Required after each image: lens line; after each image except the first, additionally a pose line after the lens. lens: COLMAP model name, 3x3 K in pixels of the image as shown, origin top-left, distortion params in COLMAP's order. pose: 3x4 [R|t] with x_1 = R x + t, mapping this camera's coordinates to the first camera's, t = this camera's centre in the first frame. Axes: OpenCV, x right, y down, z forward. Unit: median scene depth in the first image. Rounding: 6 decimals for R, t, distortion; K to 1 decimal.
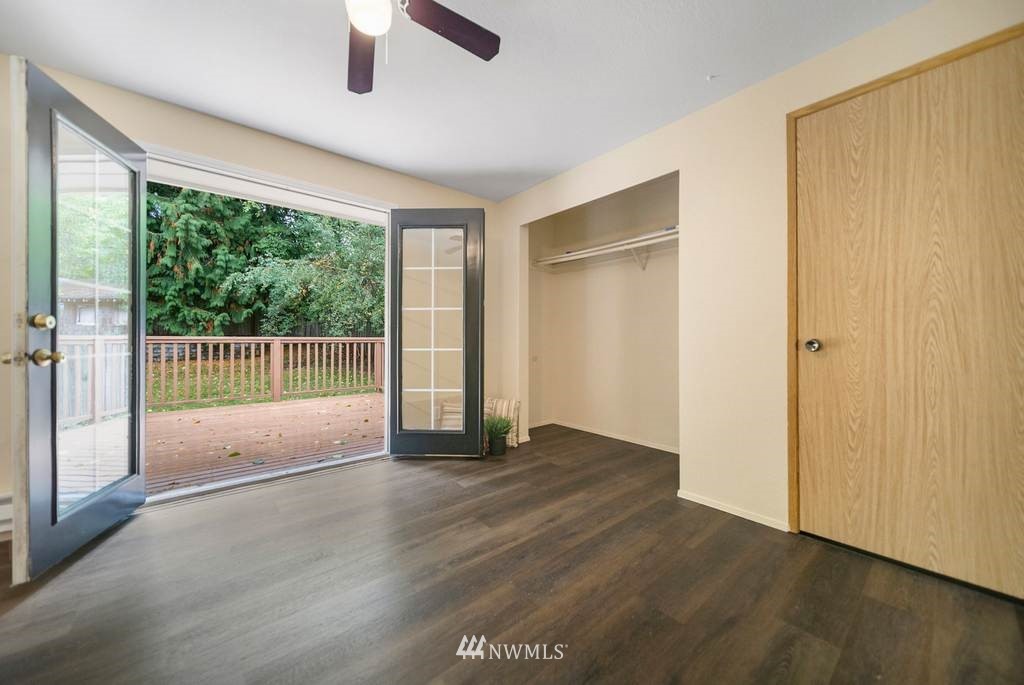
lens RADIAL K [[364.4, 0, 510.4], [0, 364.4, 341.1], [0, 0, 1]] dist [0.002283, 0.000231]
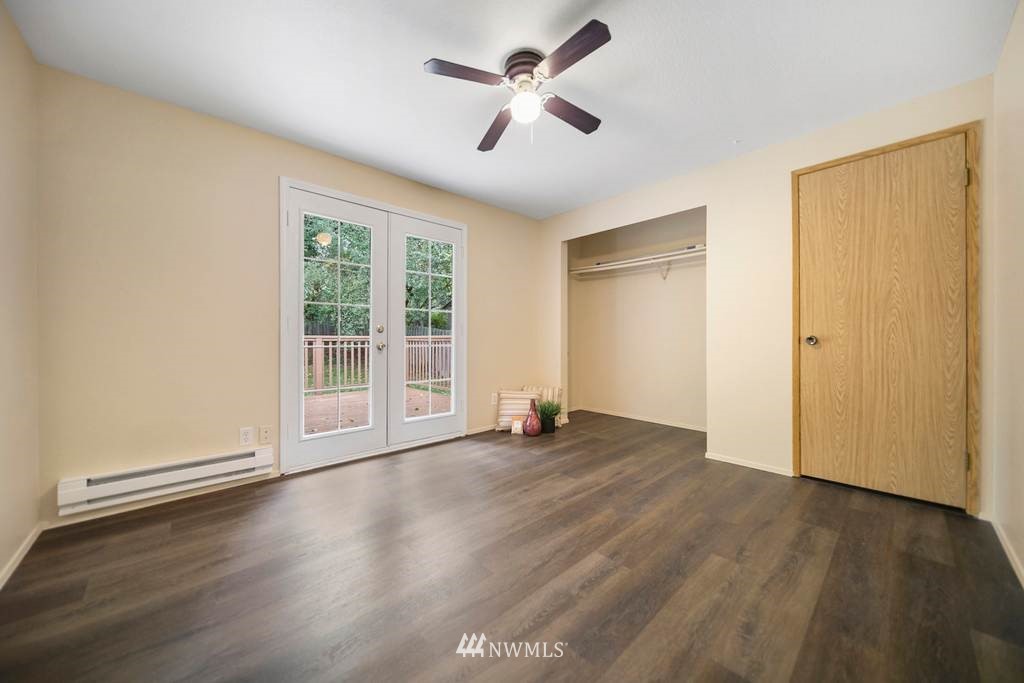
lens RADIAL K [[359.5, 0, 507.0], [0, 359.5, 341.2], [0, 0, 1]] dist [0.000088, -0.000200]
pose [[0.998939, -0.001711, 0.046018, -0.409670], [0.001589, 0.999995, 0.002698, 0.009886], [-0.046022, -0.002622, 0.998937, -0.328598]]
